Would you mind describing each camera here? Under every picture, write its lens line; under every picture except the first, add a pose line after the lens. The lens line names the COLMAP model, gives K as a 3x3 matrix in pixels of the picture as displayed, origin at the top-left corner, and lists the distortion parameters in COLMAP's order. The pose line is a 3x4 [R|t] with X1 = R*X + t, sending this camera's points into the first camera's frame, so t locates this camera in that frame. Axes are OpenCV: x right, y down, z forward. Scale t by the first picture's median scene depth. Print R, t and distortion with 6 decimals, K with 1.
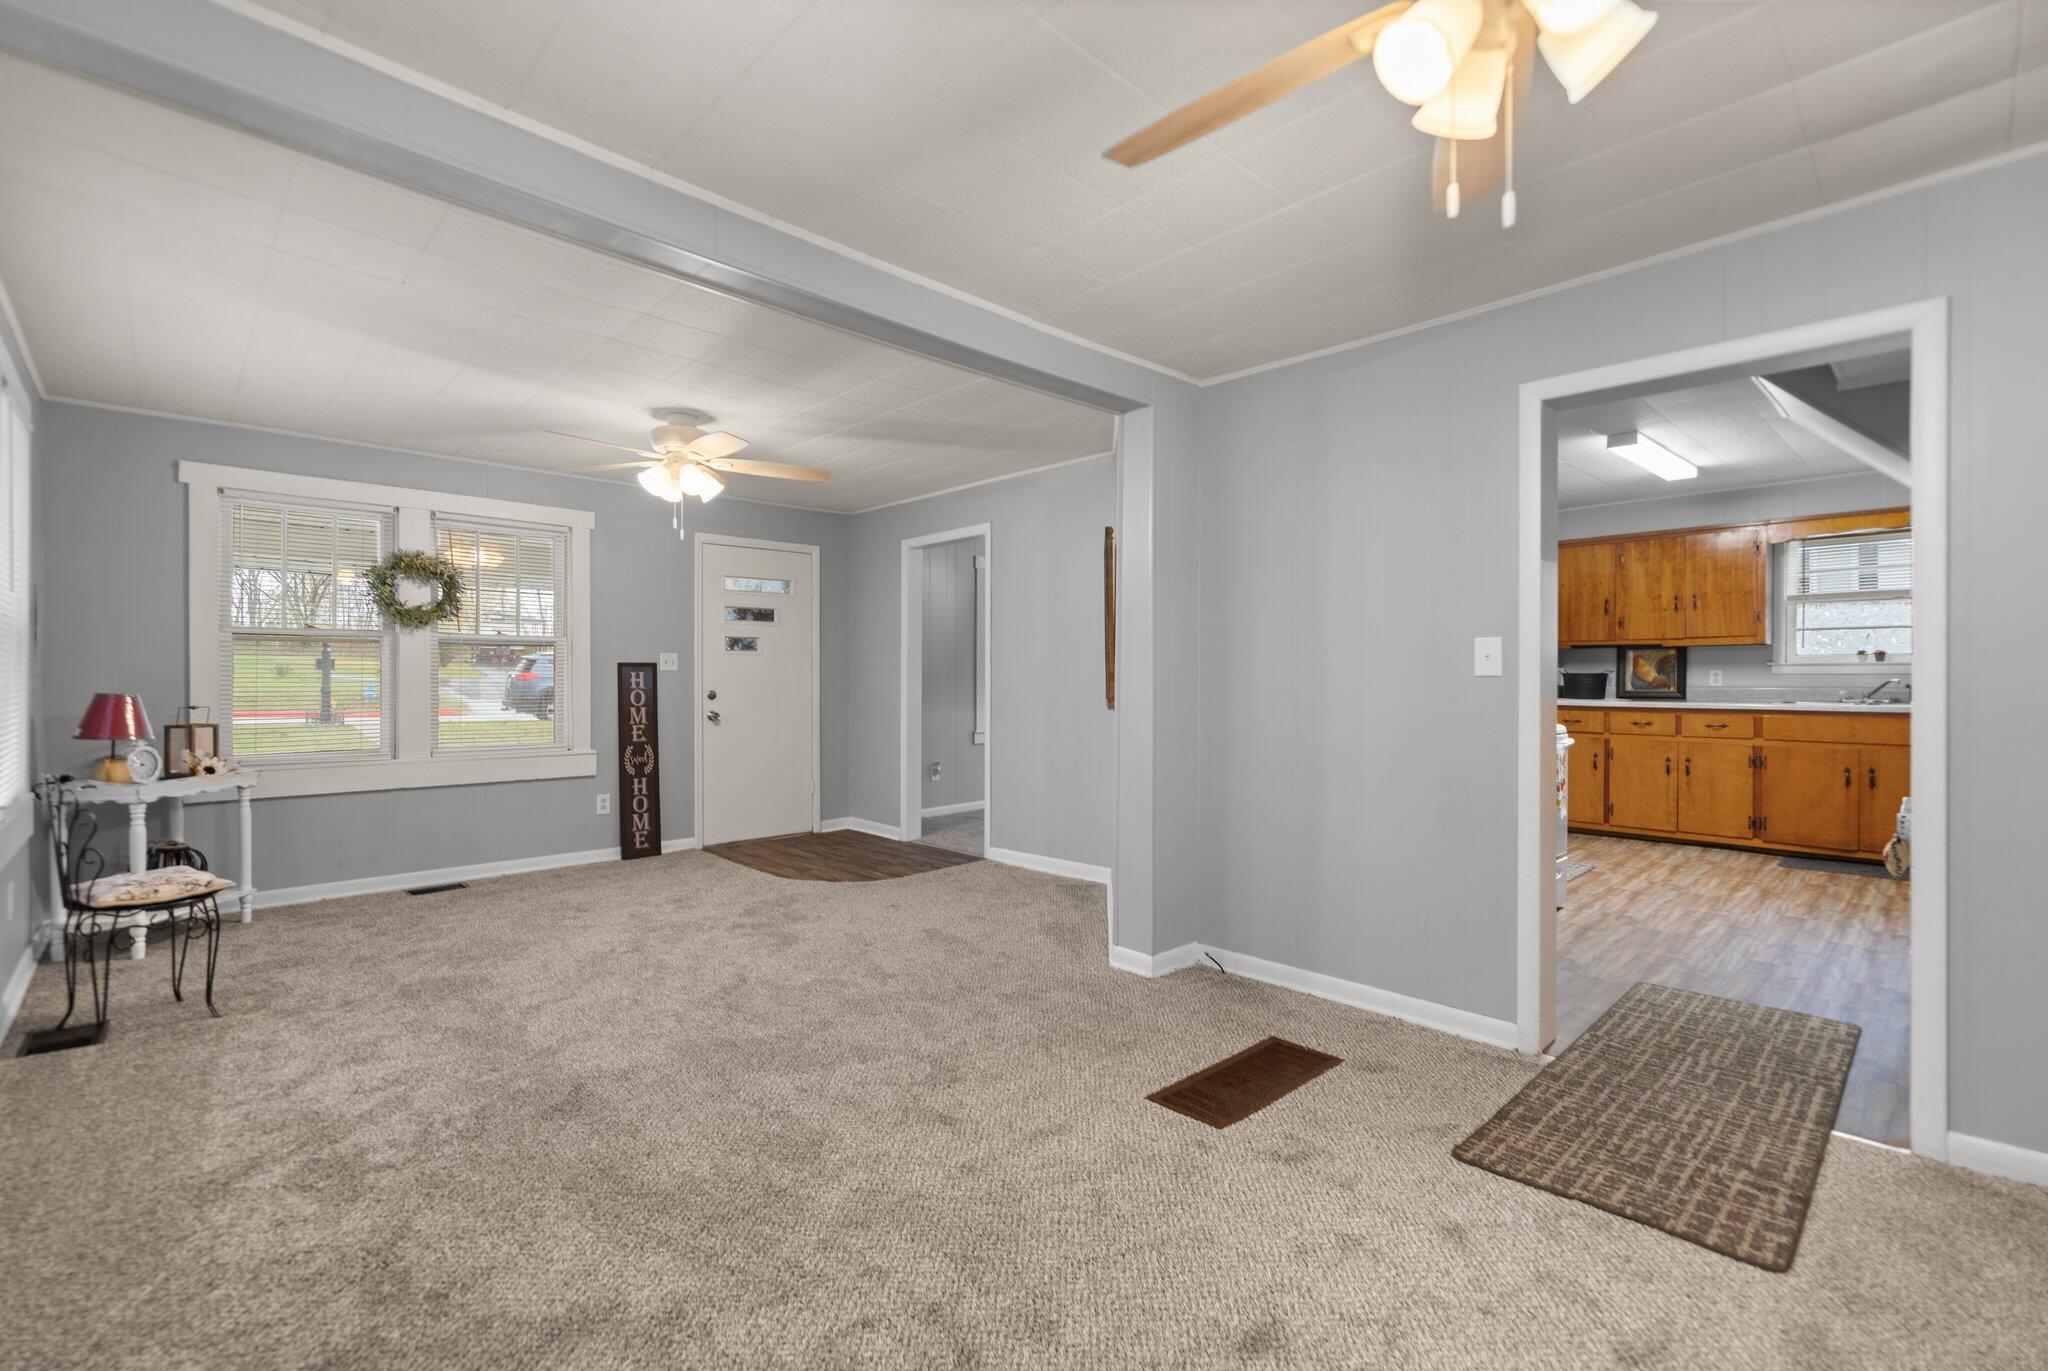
lens RADIAL K [[894.9, 0, 1015.2], [0, 894.9, 681.5], [0, 0, 1]] dist [0.001048, 0.000332]
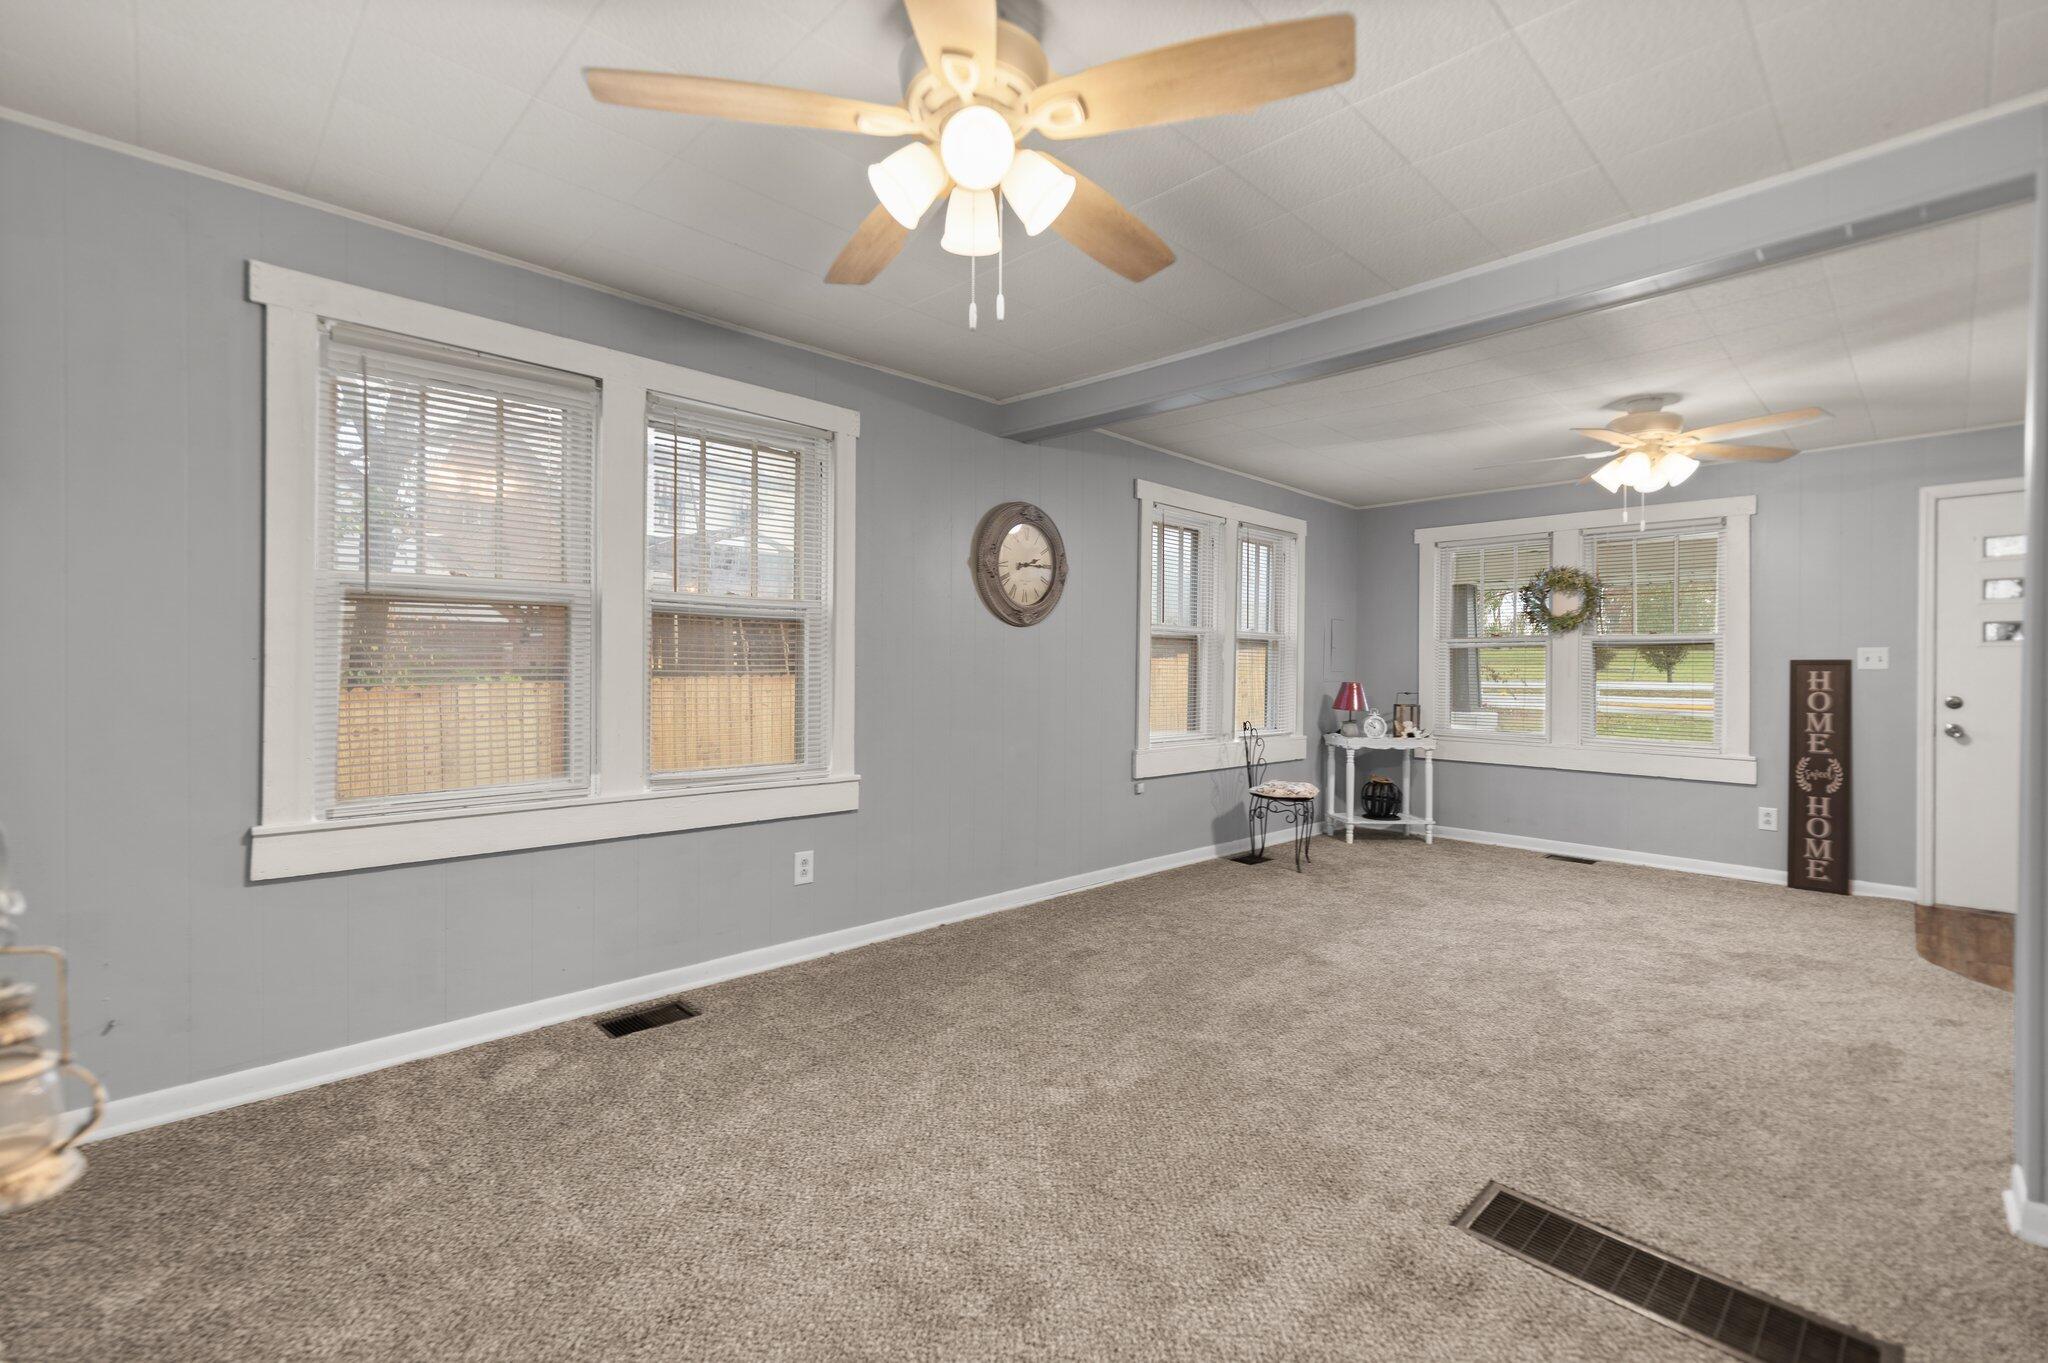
lens RADIAL K [[894.9, 0, 1016.7], [0, 894.9, 674.7], [0, 0, 1]] dist [0.001048, 0.000332]
pose [[0.008612, 0.007037, -0.999938, 0.570407], [-0.013917, 0.999879, 0.006916, -0.003429], [0.999866, 0.013857, 0.008709, 0.318637]]
